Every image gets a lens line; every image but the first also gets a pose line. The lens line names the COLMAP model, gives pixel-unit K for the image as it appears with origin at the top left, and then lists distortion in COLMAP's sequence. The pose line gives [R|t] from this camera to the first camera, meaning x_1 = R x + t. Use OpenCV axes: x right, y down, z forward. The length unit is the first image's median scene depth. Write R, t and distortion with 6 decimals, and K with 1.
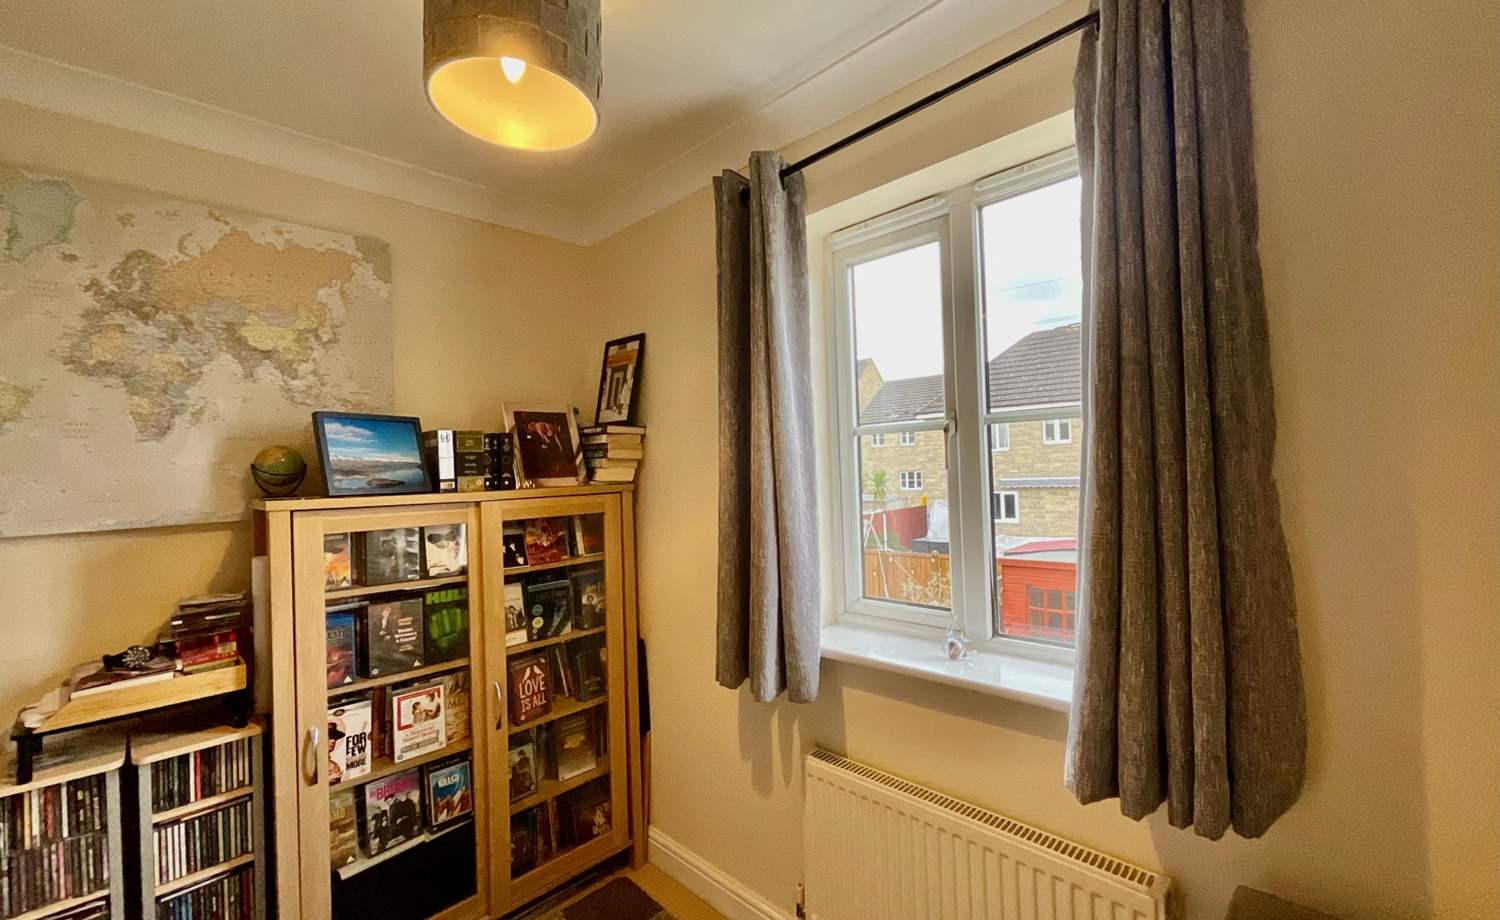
lens RADIAL K [[617.3, 0, 750.0], [0, 617.3, 460.0], [0, 0, 1]] dist [0.001879, 0.000344]
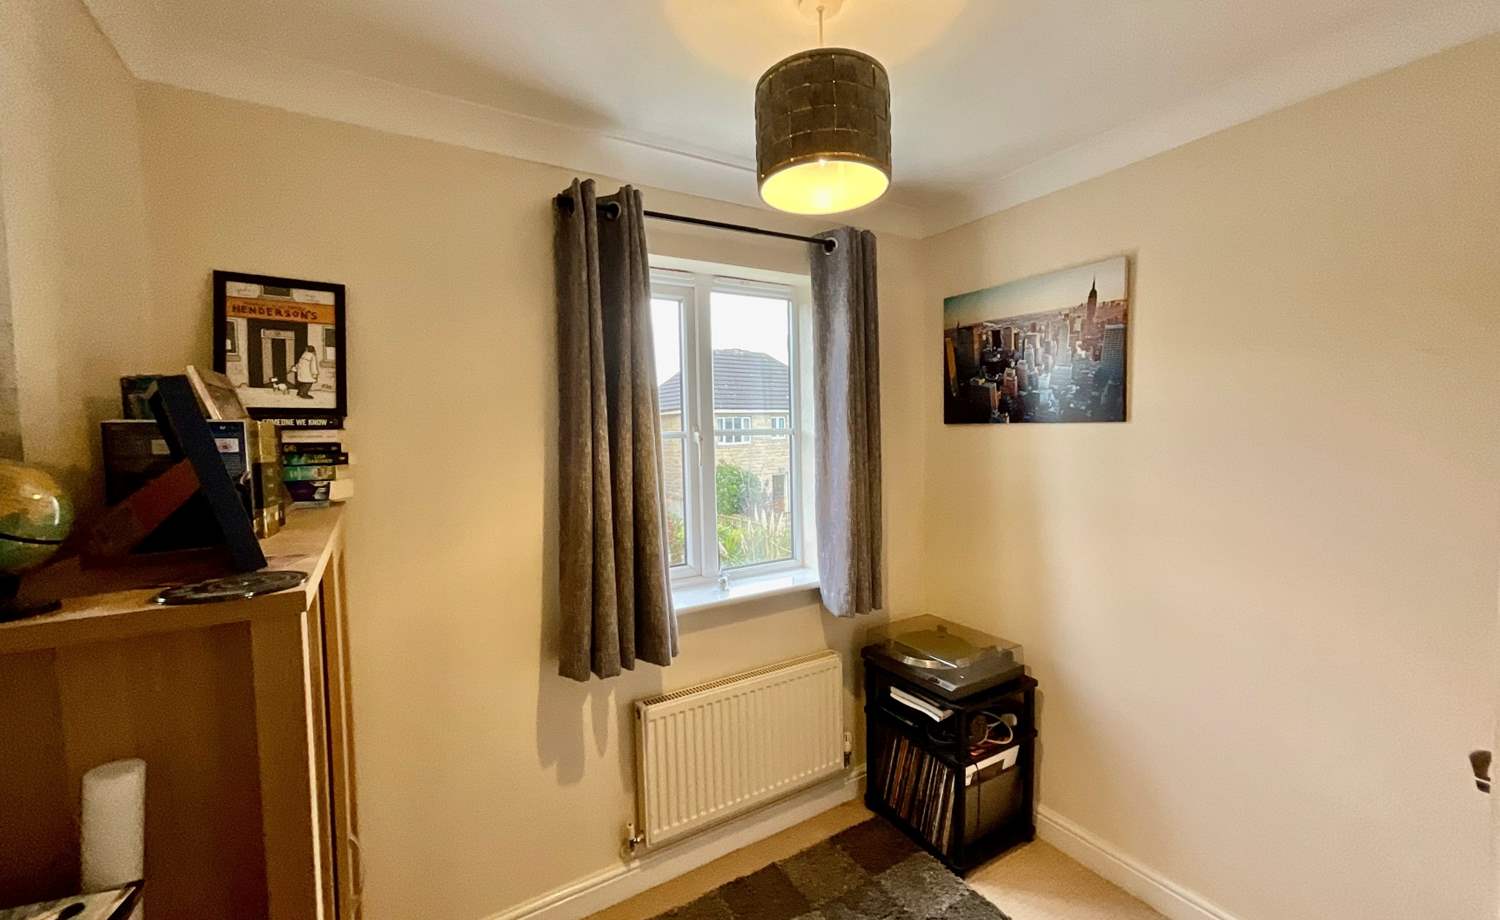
lens RADIAL K [[615.8, 0, 750.0], [0, 615.8, 460.0], [0, 0, 1]] dist [-0.012963, -0.000046]
pose [[0.241459, -0.026154, 0.970058, -0.721328], [0.004010, 0.999655, 0.025954, -0.022422], [-0.970403, -0.002377, 0.241481, 0.375421]]
